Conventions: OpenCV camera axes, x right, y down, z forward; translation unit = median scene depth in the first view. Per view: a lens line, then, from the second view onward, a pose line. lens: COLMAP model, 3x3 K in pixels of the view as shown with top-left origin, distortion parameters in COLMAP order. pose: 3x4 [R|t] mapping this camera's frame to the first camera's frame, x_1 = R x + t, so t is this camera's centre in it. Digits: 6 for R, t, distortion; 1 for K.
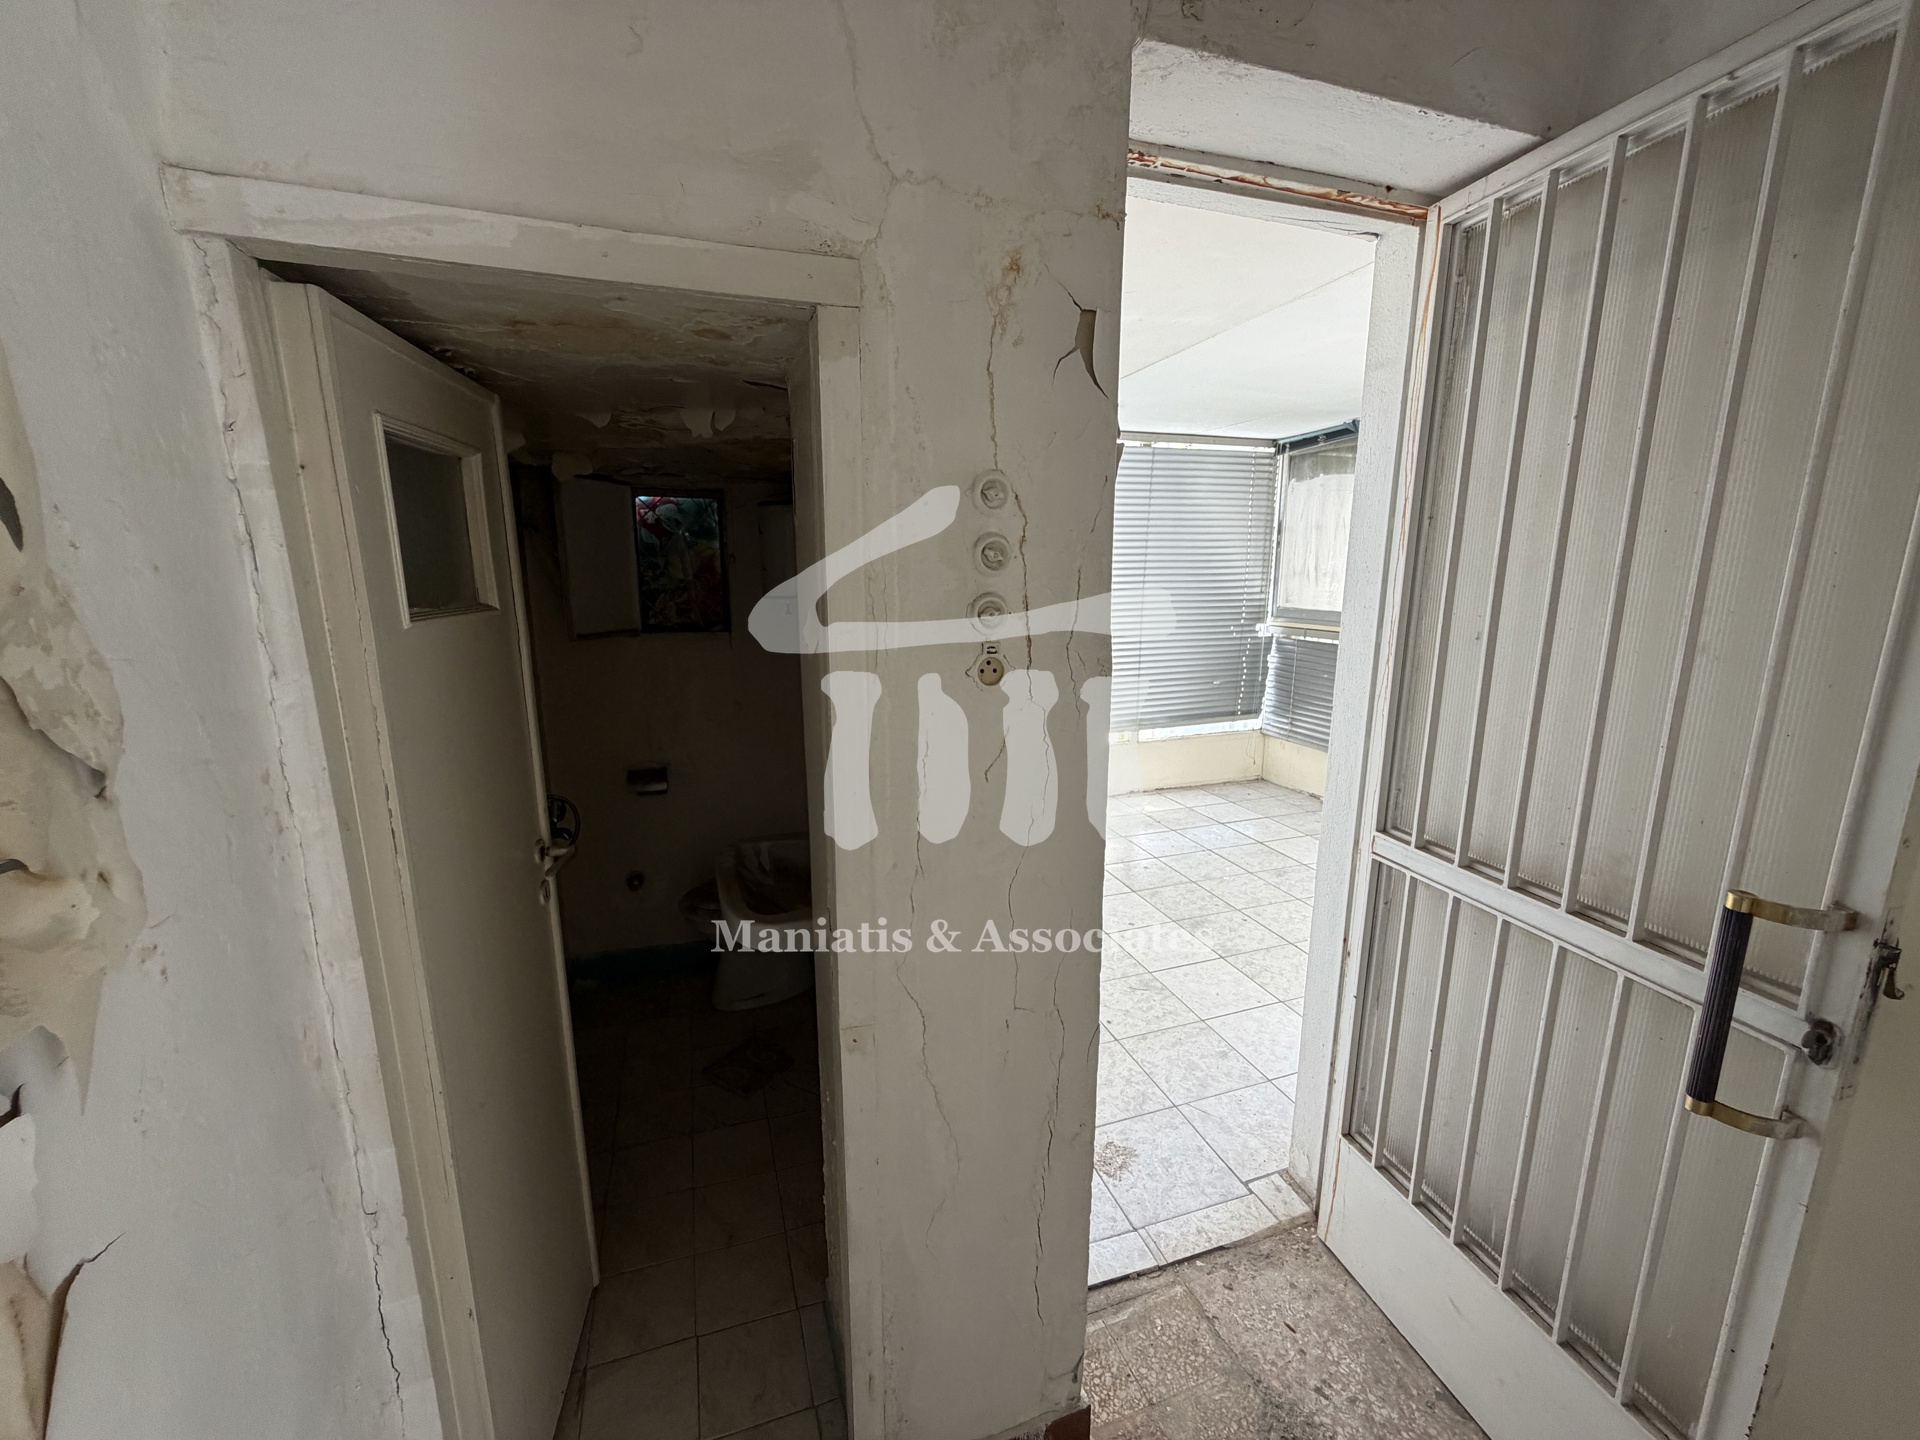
lens RADIAL K [[764.9, 0, 953.3], [0, 764.9, 718.9], [0, 0, 1]] dist [-0.000495, 0.000145]
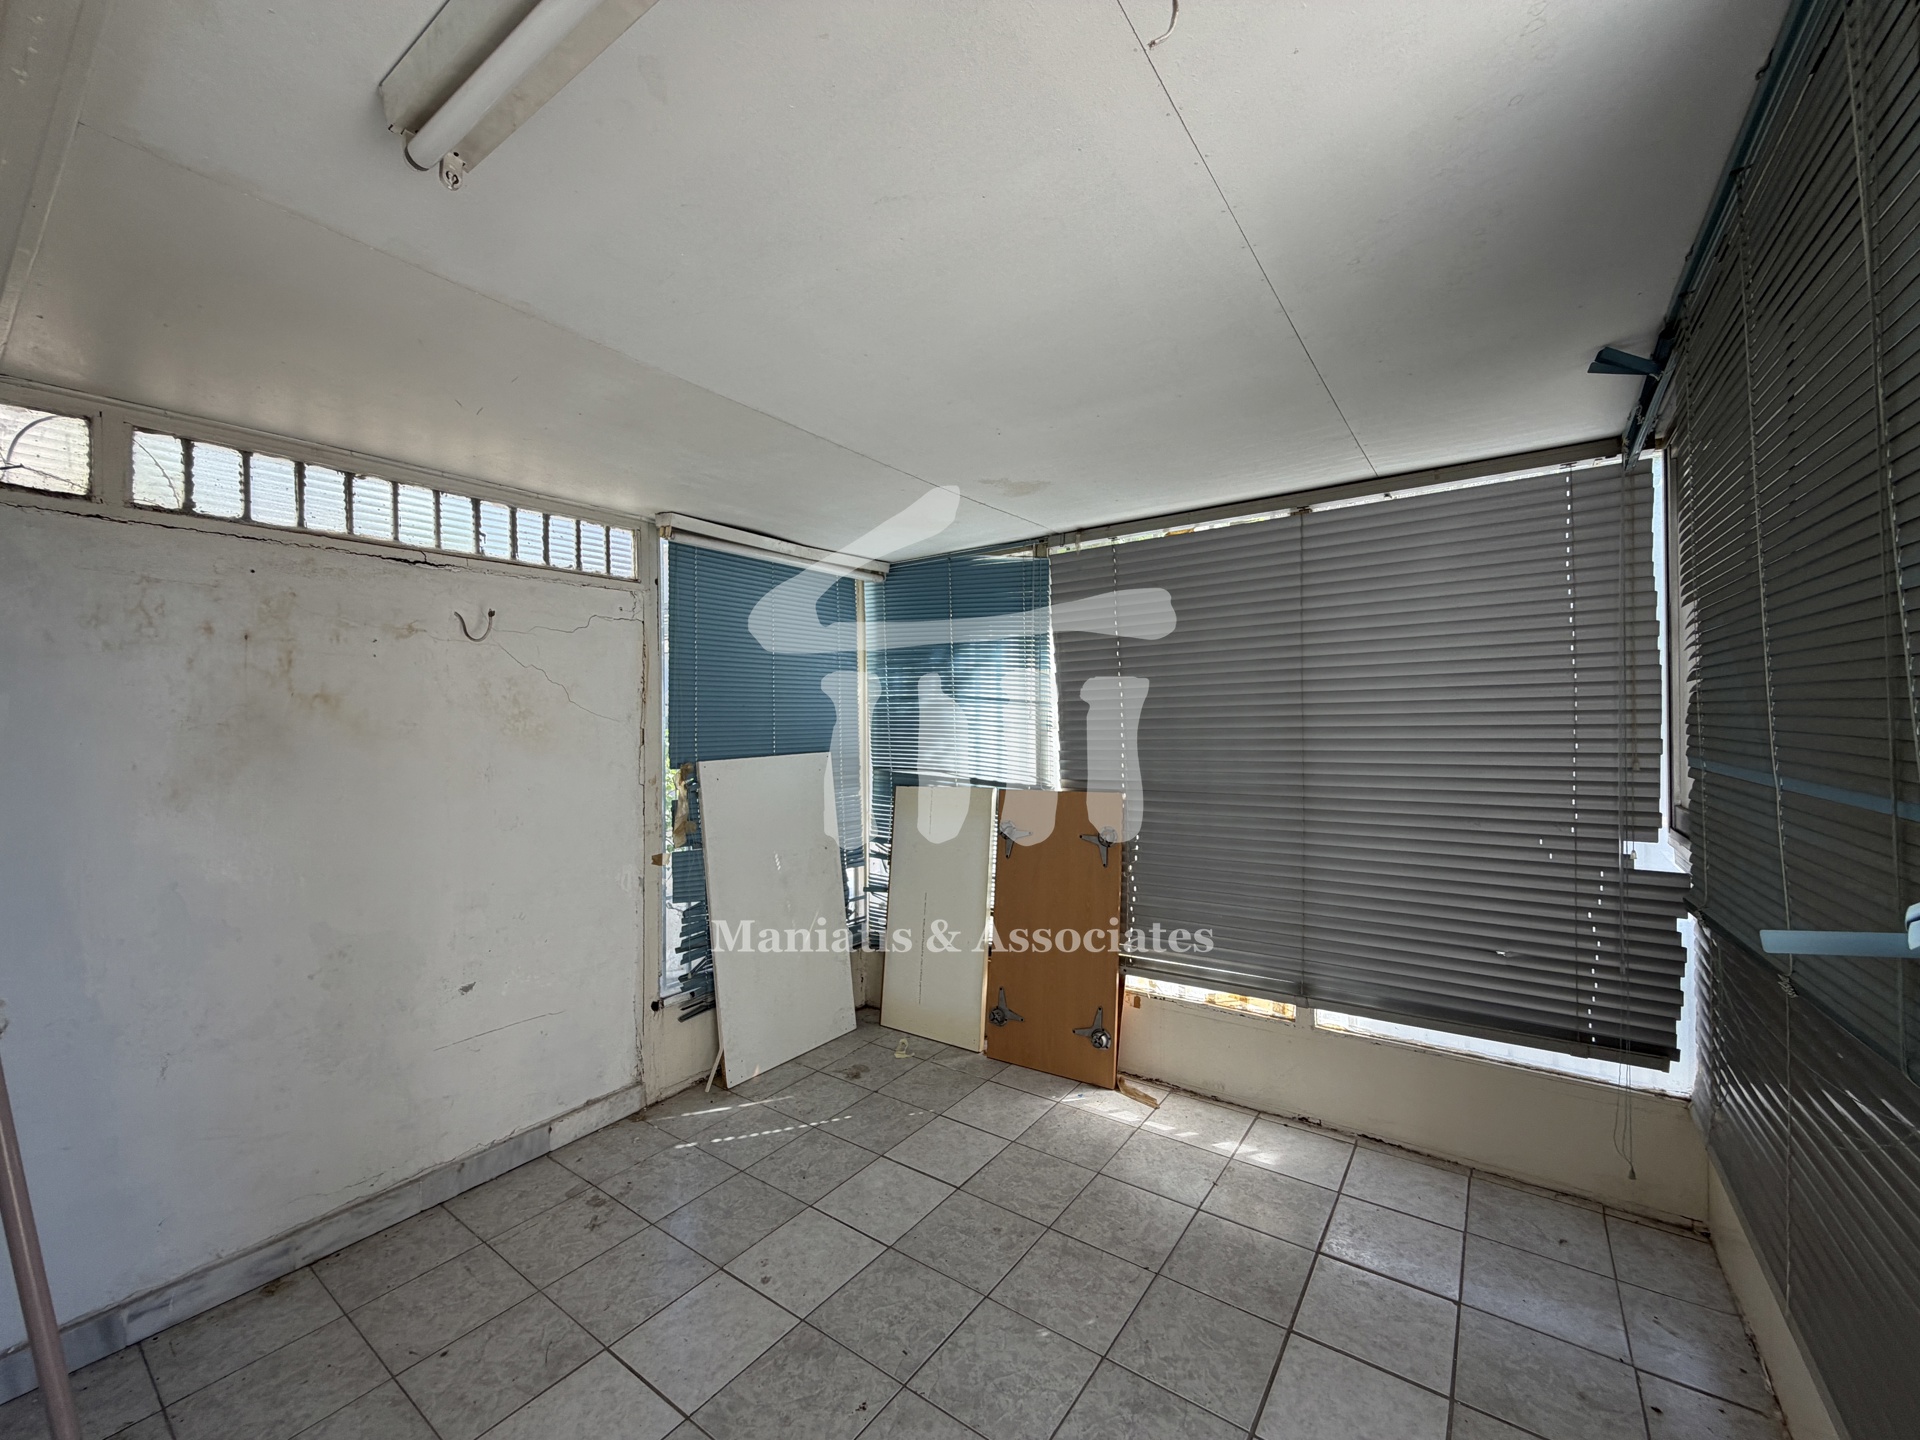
lens RADIAL K [[764.9, 0, 953.3], [0, 764.9, 718.9], [0, 0, 1]] dist [-0.000495, 0.000145]
pose [[0.583194, -0.004508, -0.812320, 0.526509], [-0.151072, 0.981938, -0.113909, -0.084407], [0.798162, 0.189150, 0.571979, 0.431105]]
